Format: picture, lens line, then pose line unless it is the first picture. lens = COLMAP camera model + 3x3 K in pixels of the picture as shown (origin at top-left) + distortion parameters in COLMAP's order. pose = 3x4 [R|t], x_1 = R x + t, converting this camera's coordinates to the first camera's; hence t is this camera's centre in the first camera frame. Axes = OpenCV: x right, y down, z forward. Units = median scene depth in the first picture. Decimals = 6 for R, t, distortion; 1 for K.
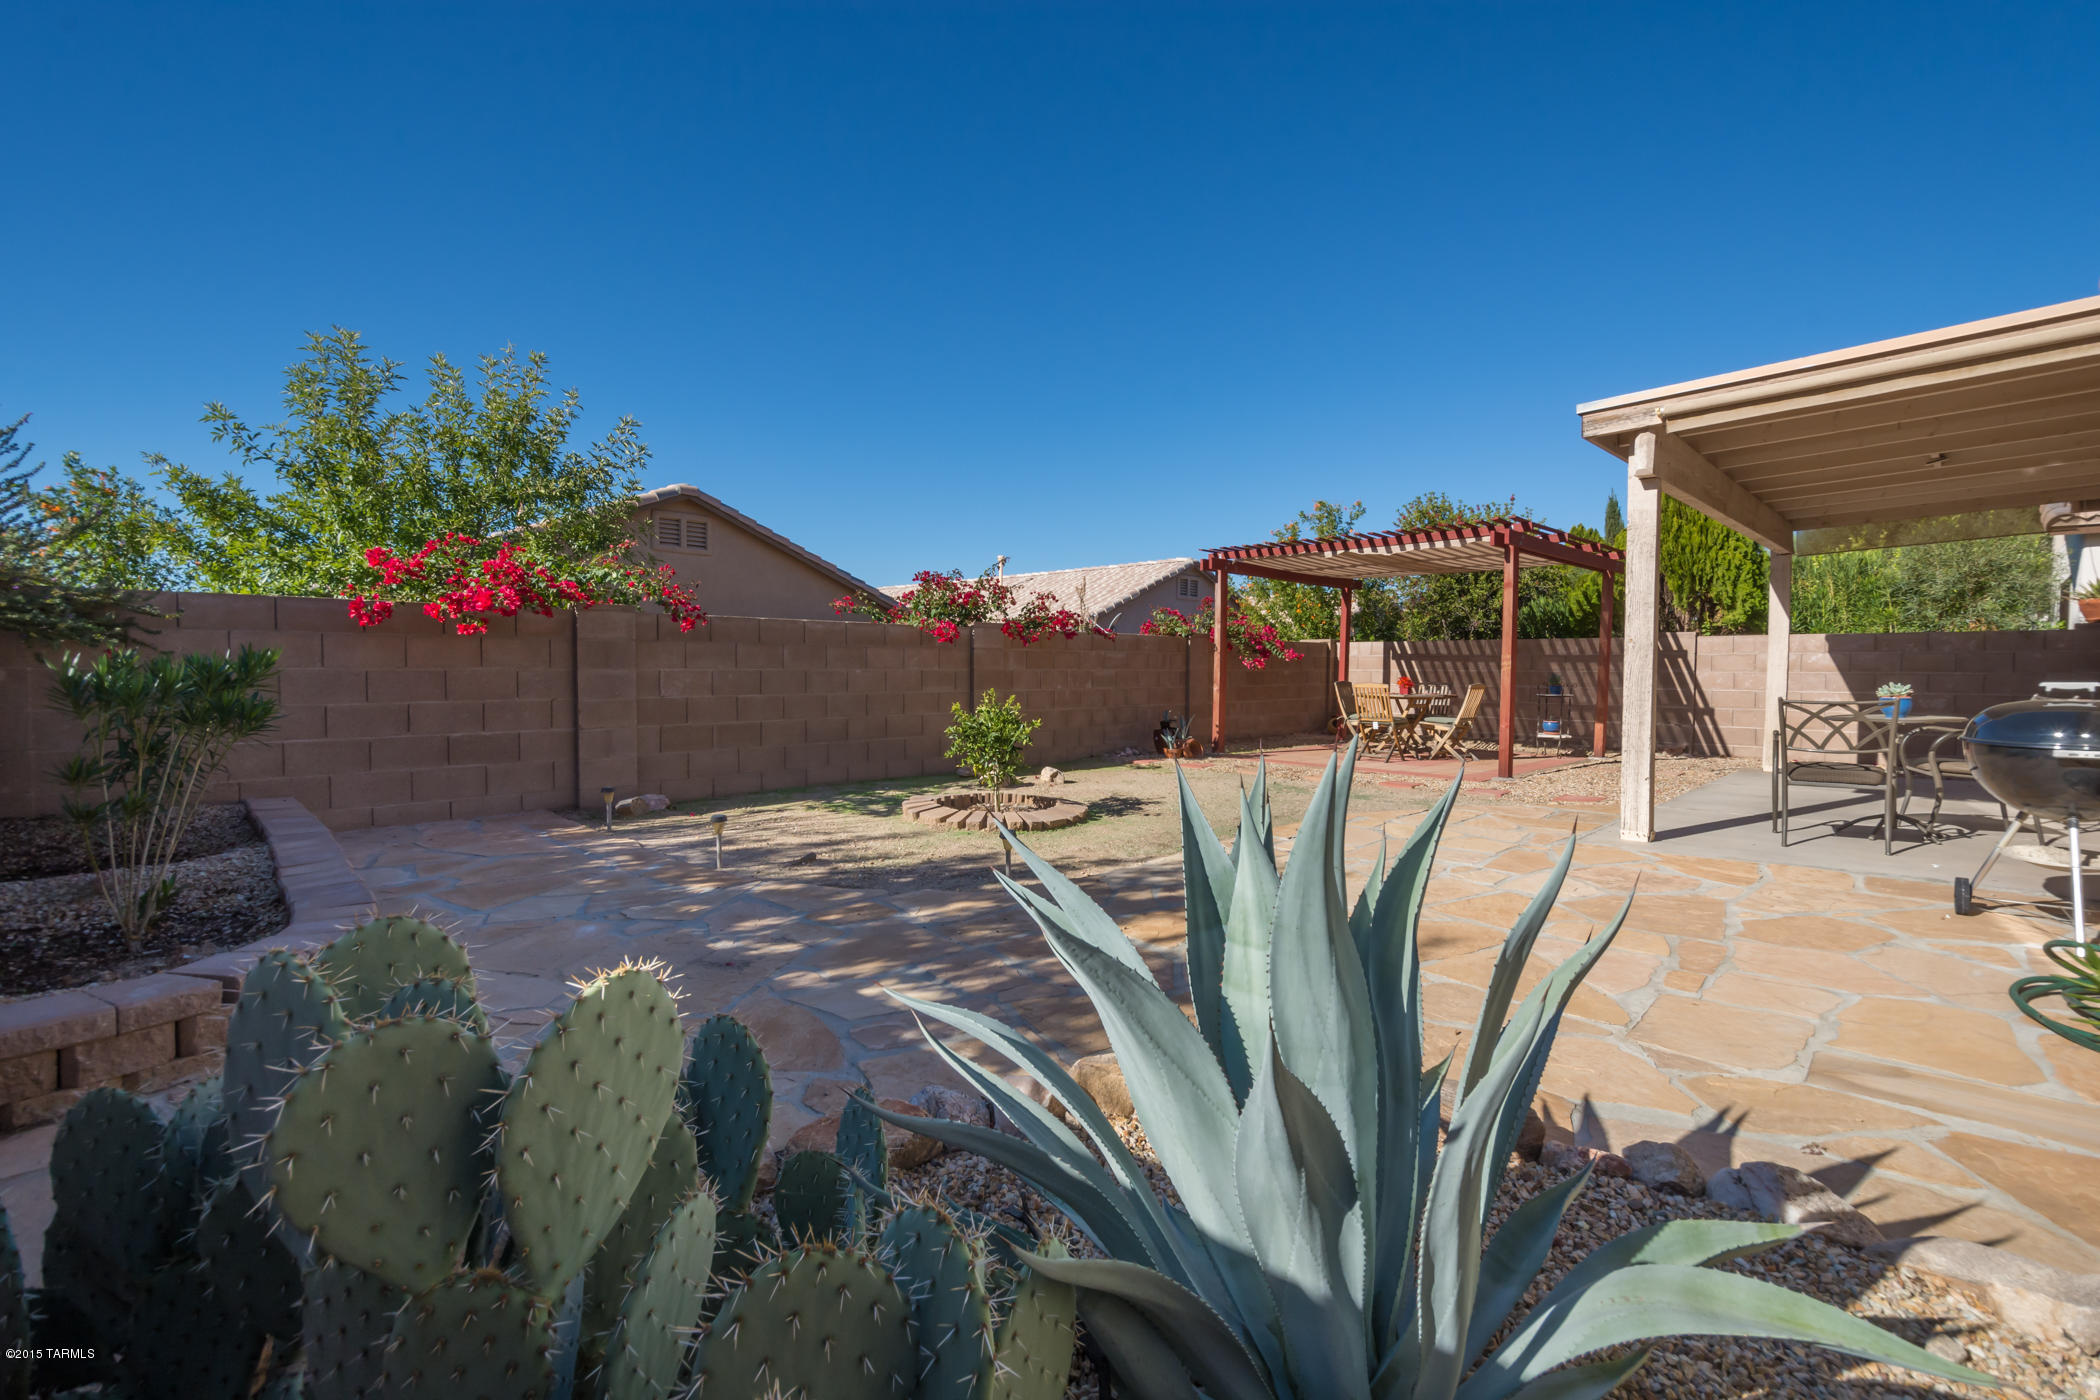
lens RADIAL K [[920.6, 0, 1060.7], [0, 920.6, 696.6], [0, 0, 1]] dist [0.024064, -0.009208]
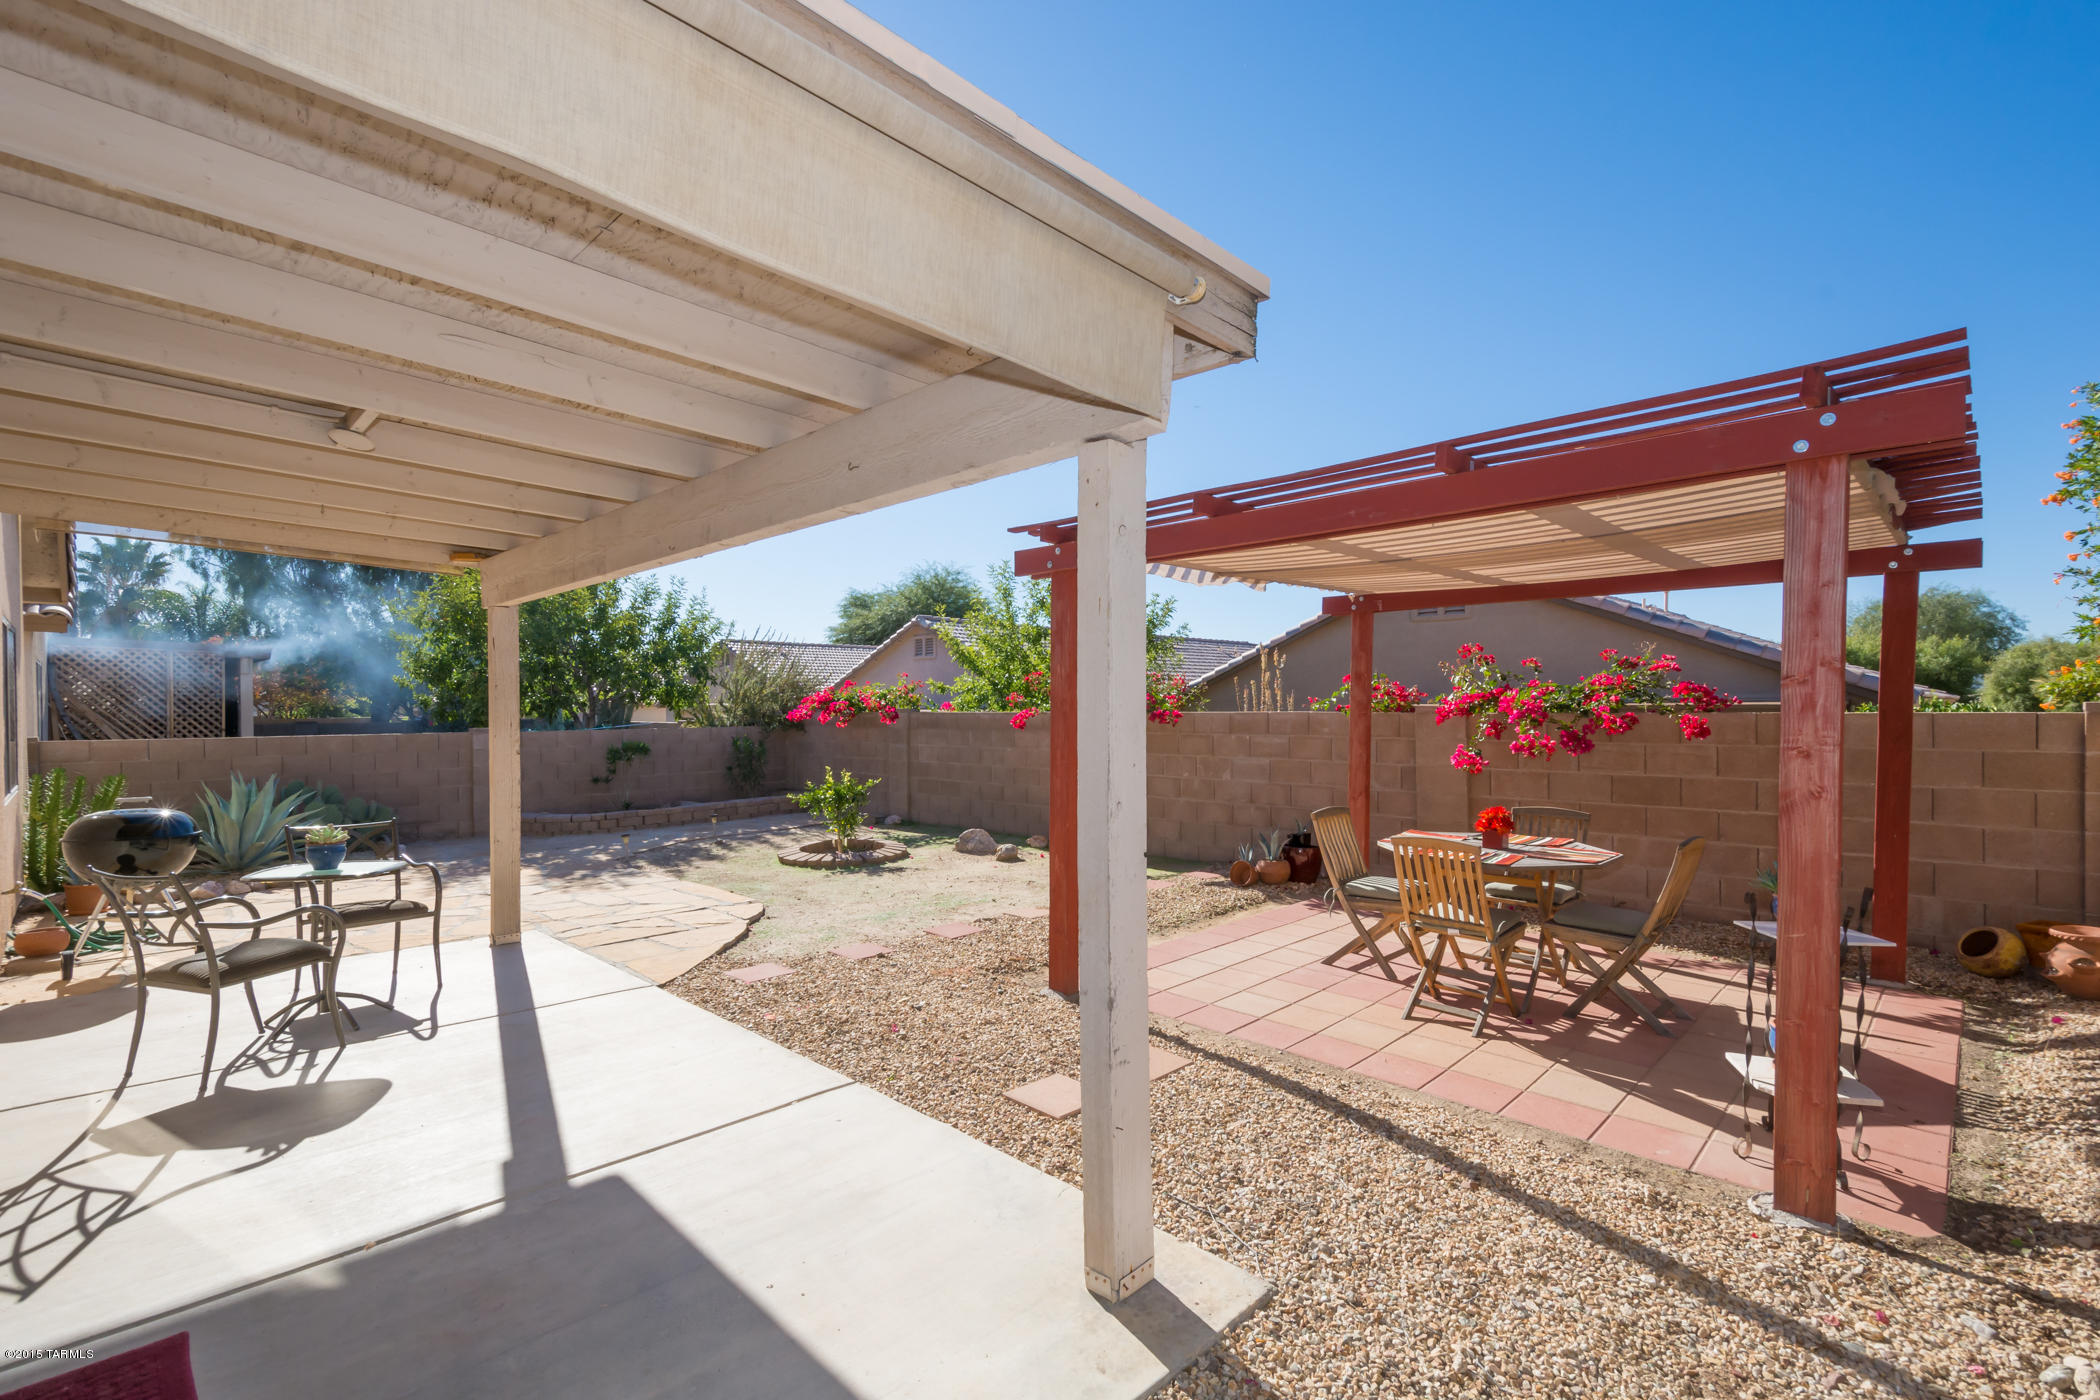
lens RADIAL K [[946.1, 0, 1050.9], [0, 946.1, 710.3], [0, 0, 1]] dist [0.020532, -0.010816]
pose [[-0.013408, -0.003885, -0.999903, 0.834734], [-0.030644, 0.999524, -0.003472, -0.059612], [0.999440, 0.030594, -0.013521, 0.796681]]
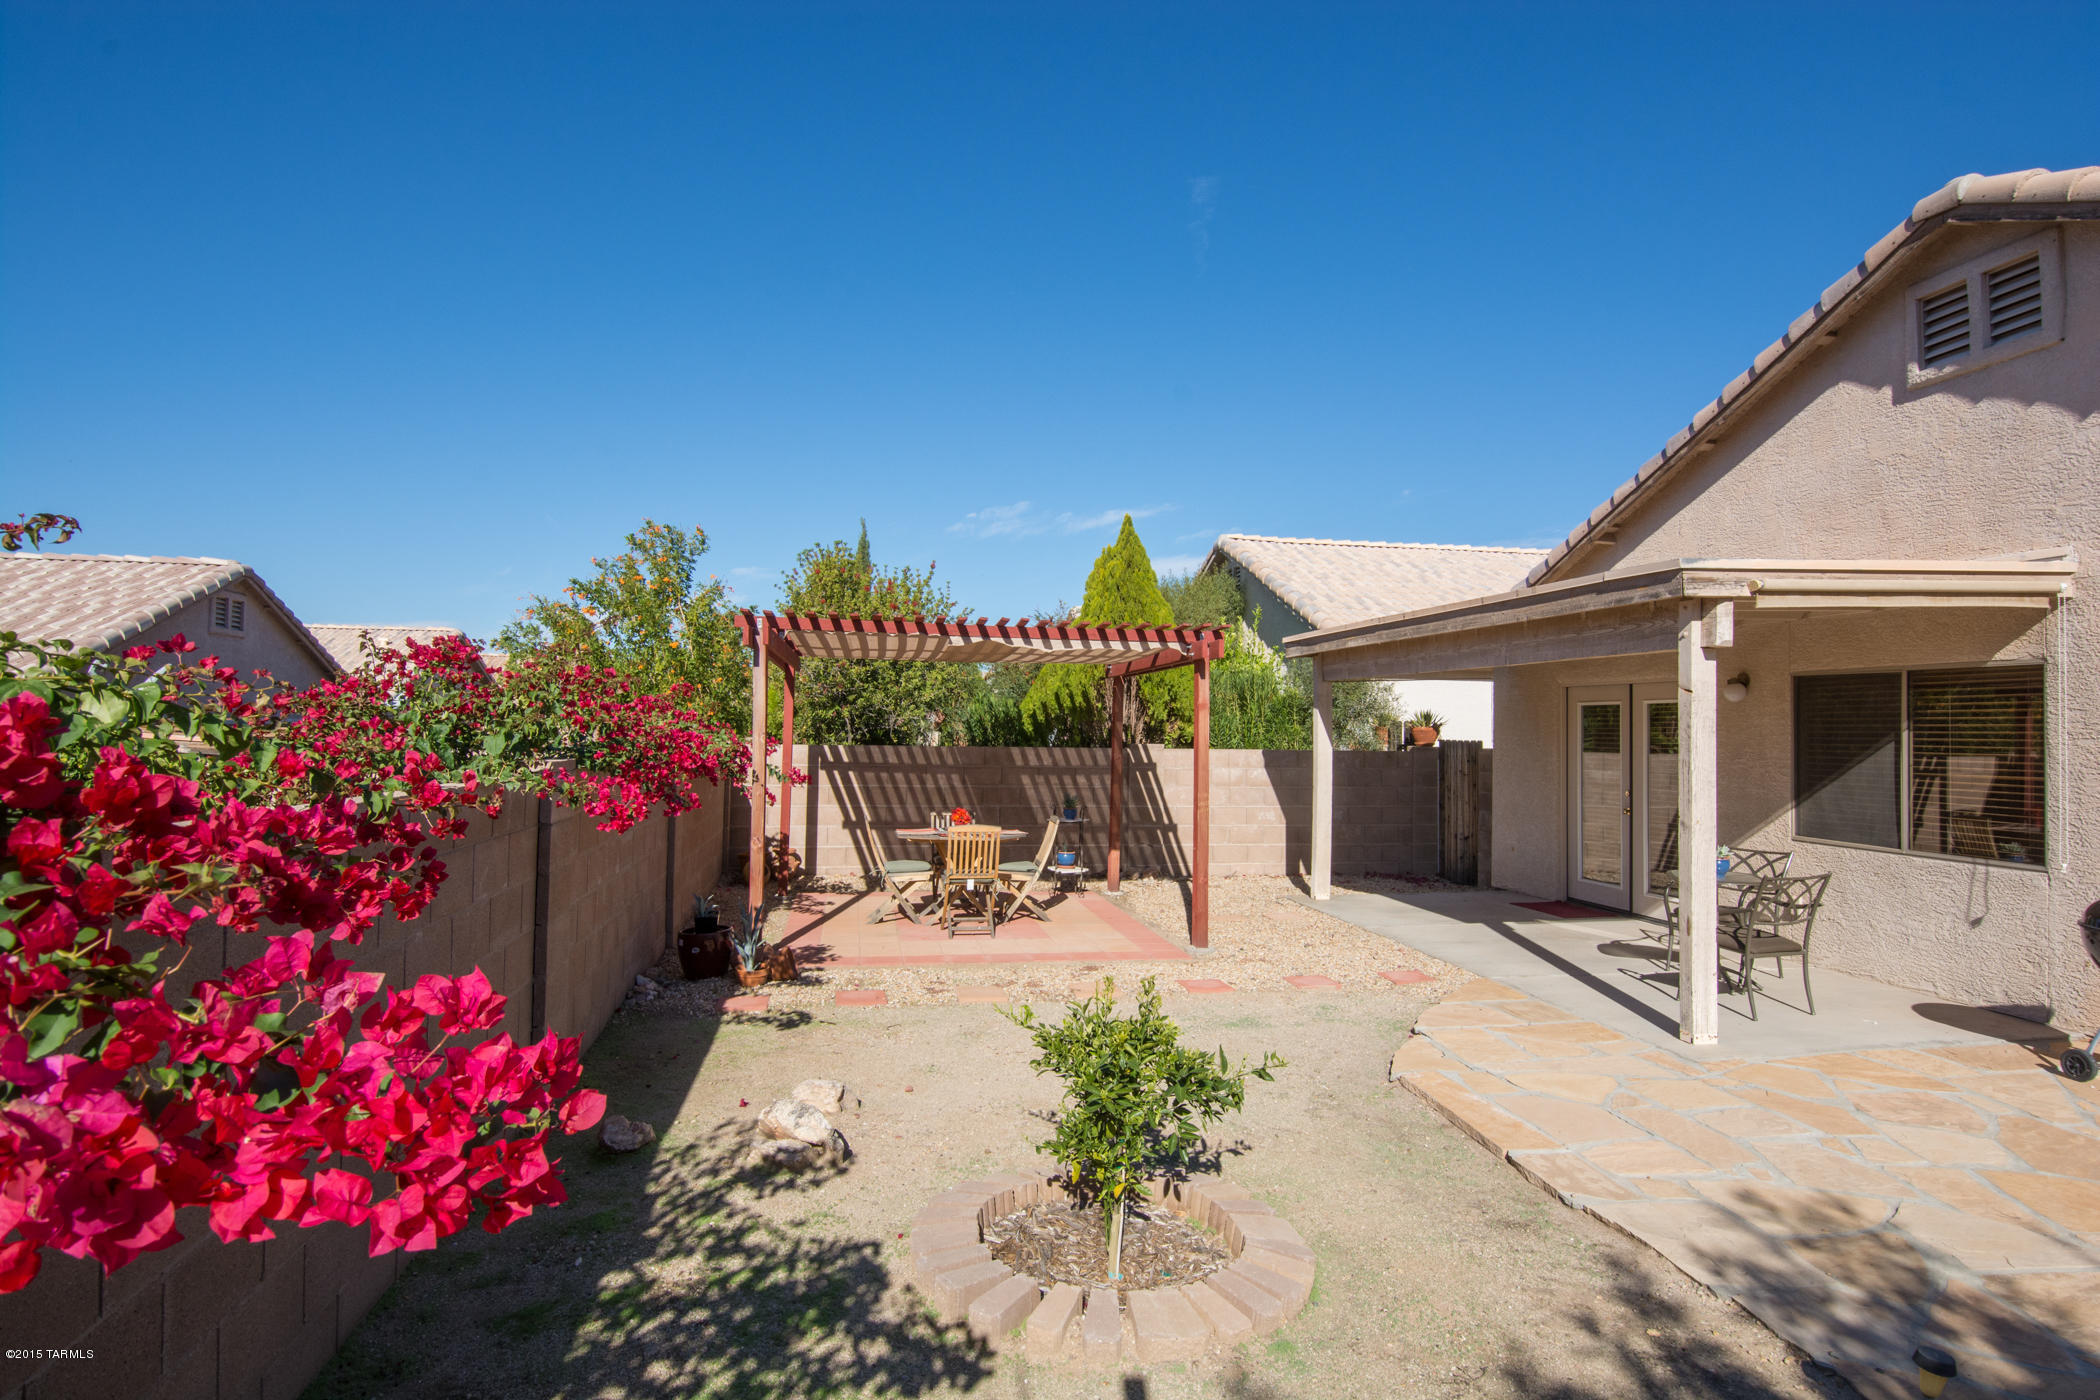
lens RADIAL K [[1156.5, 0, 1063.2], [0, 1156.5, 696.9], [0, 0, 1]] dist [0.027671, -0.028876]
pose [[0.569327, 0.025578, 0.821713, -0.335318], [0.014402, 0.999052, -0.041076, -0.070983], [-0.821985, 0.035220, 0.568419, 0.419561]]
